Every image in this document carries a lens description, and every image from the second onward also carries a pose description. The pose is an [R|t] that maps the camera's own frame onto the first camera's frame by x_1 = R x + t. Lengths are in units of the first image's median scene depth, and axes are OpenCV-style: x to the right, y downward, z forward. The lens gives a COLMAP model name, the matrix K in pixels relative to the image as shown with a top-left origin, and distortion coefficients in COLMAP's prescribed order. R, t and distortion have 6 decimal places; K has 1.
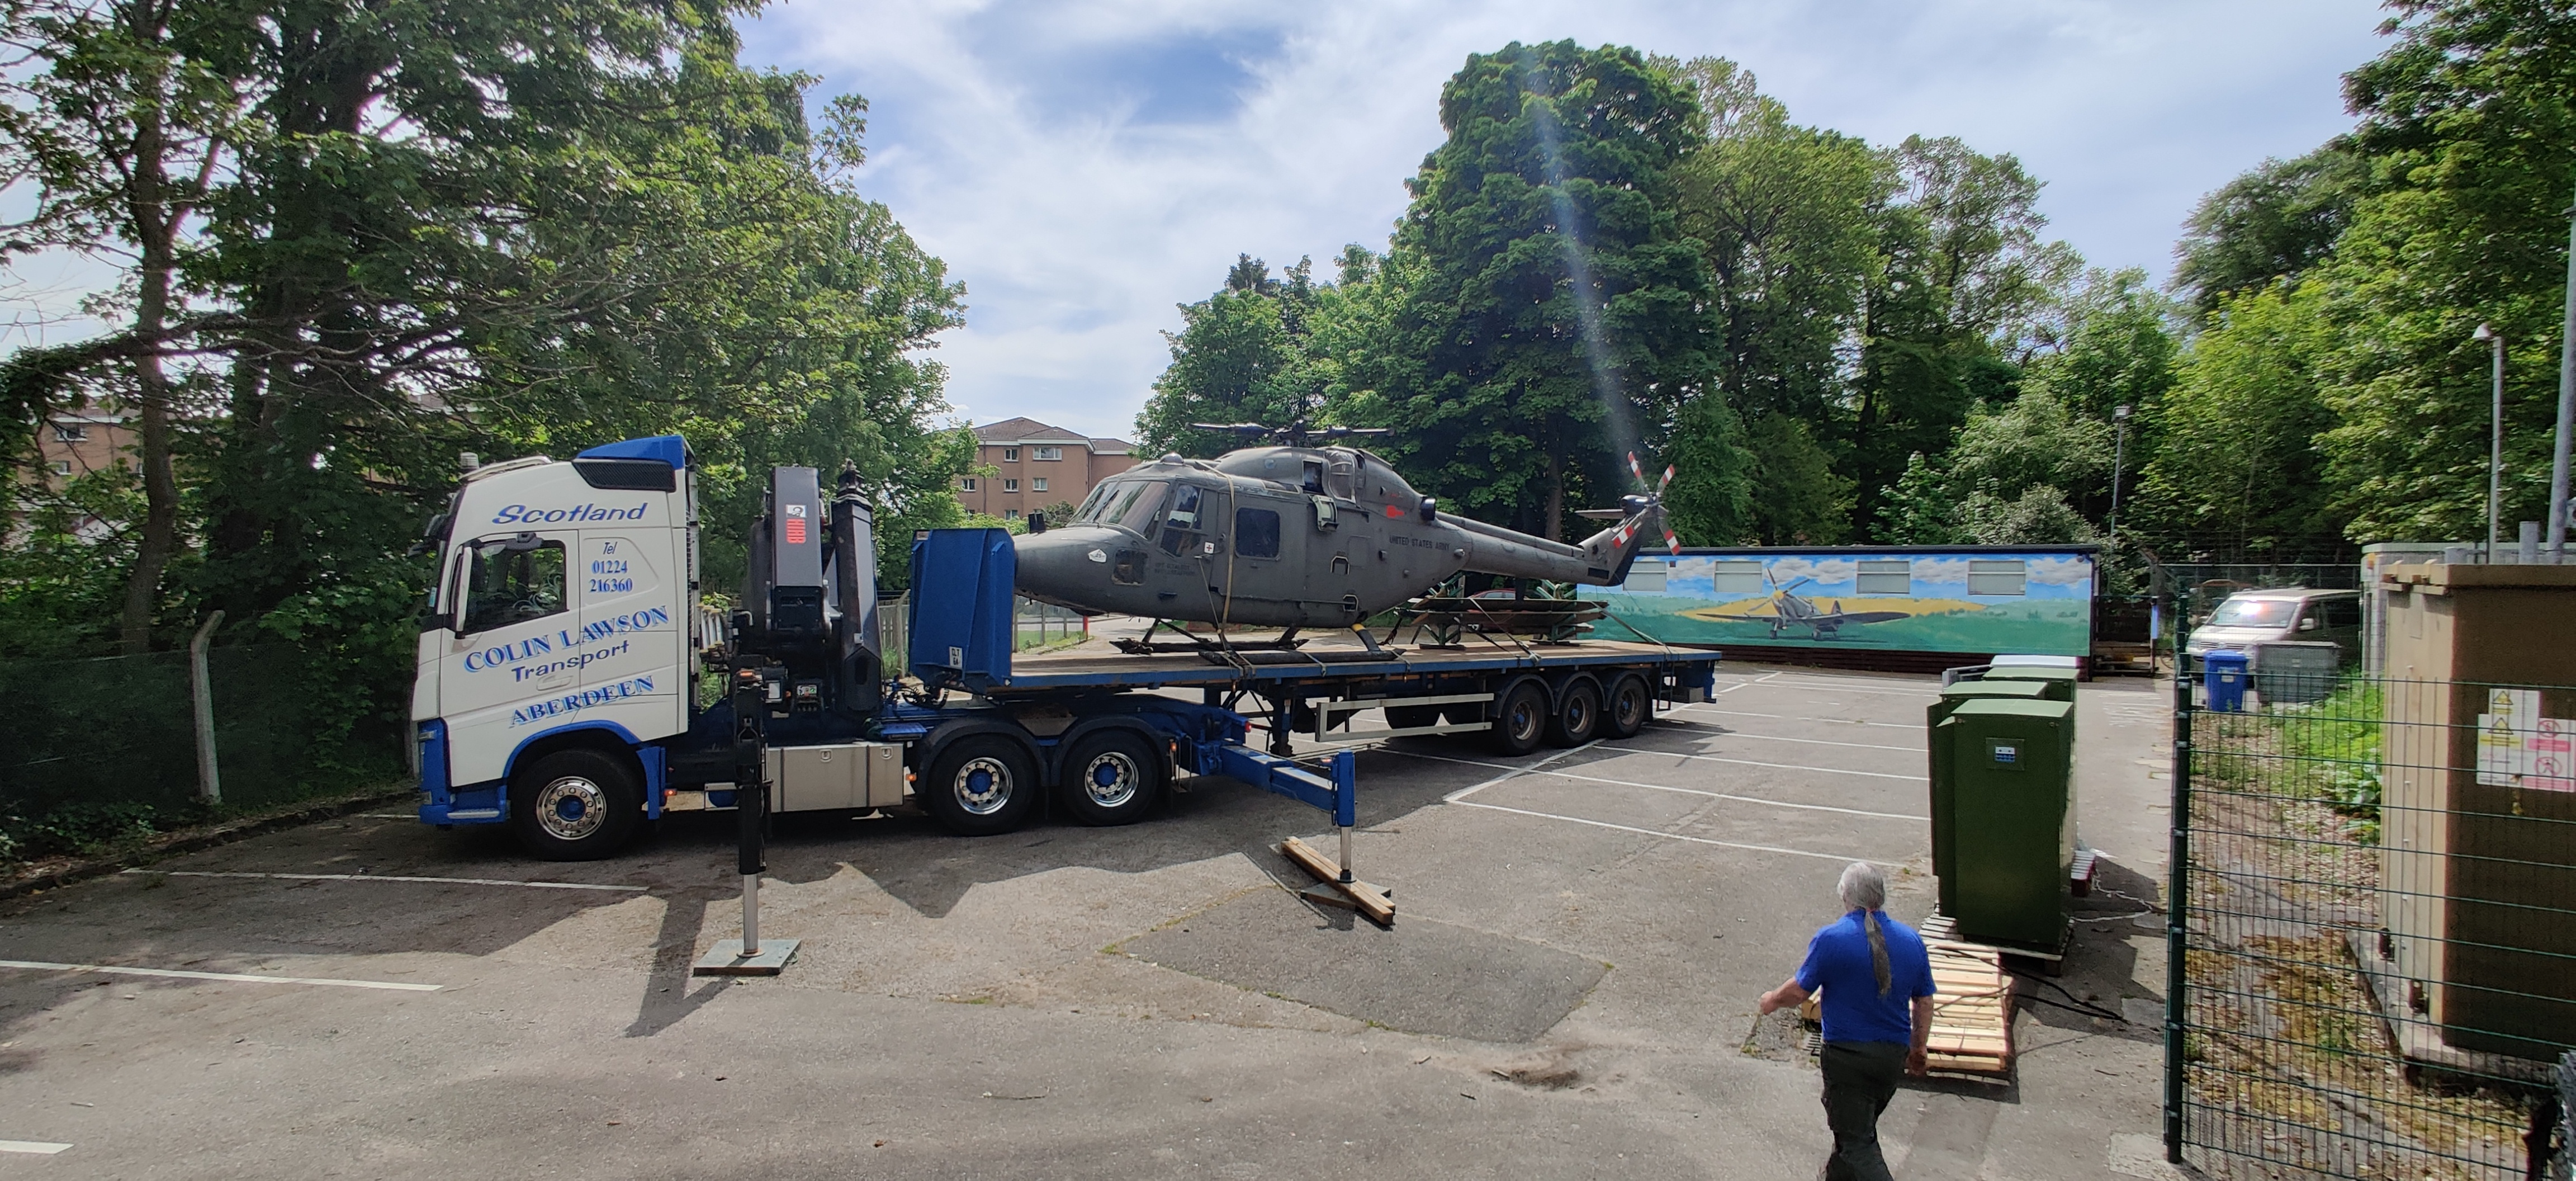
lens RADIAL K [[1257.0, 0, 1270.3], [0, 1257.0, 632.2], [0, 0, 1]] dist [-0.006827, 0.003479]
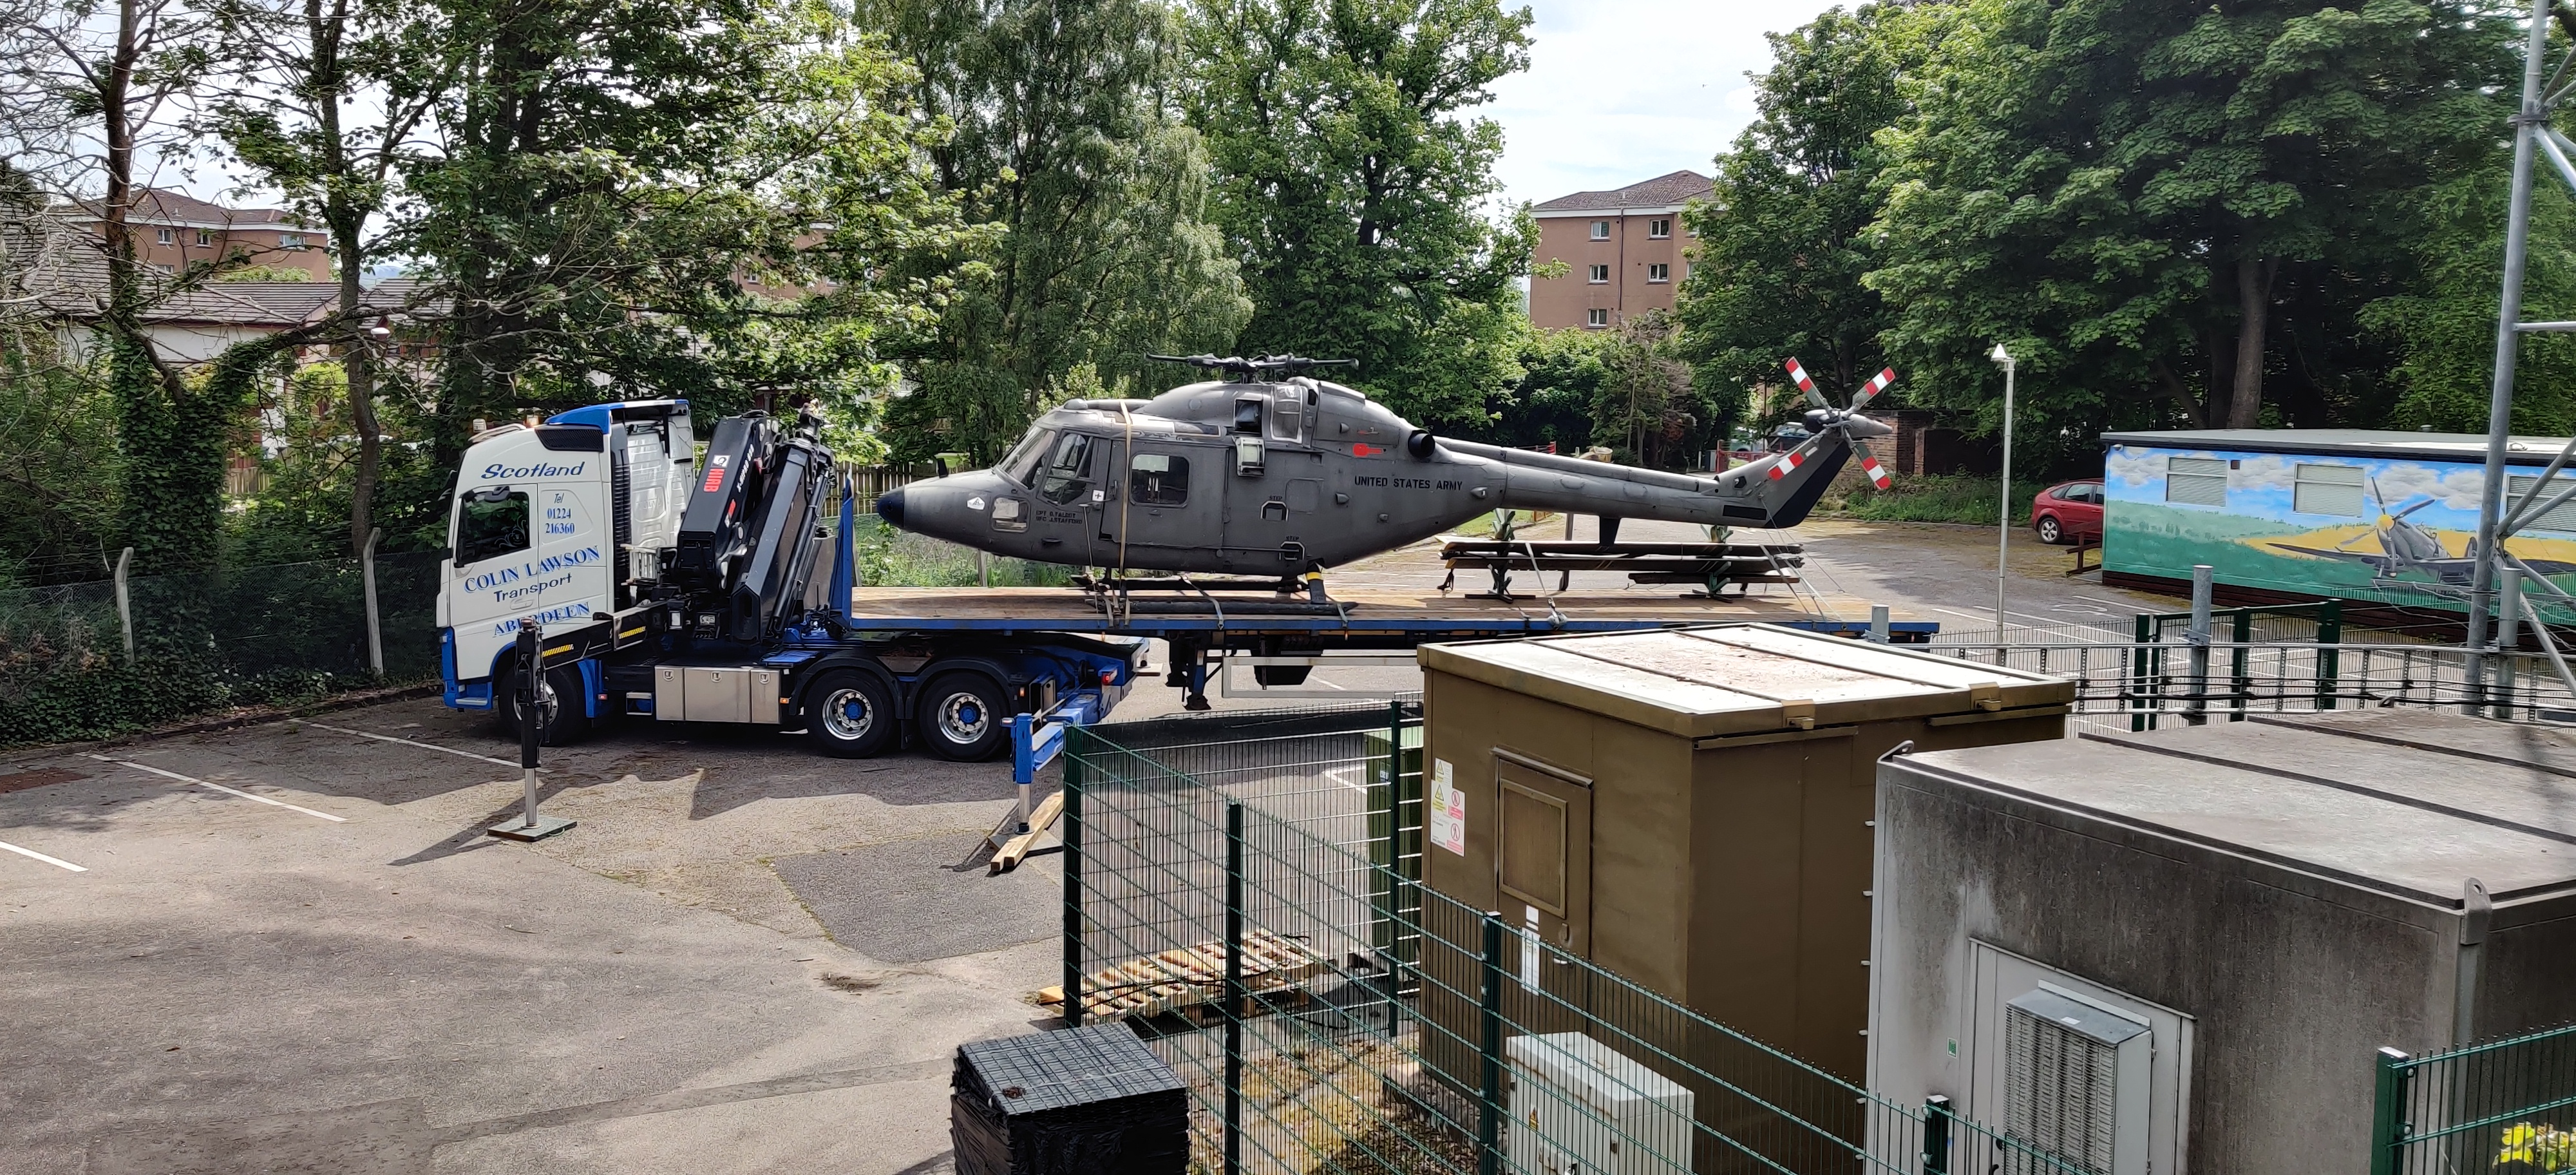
lens RADIAL K [[1918.5, 0, 1271.3], [0, 1918.5, 569.7], [0, 0, 1]] dist [0.036153, -0.007944]
pose [[0.880127, 0.055207, -0.471518, 0.891755], [-0.028555, 0.997573, 0.063499, -0.122491], [0.473879, -0.042423, 0.879567, -0.308447]]
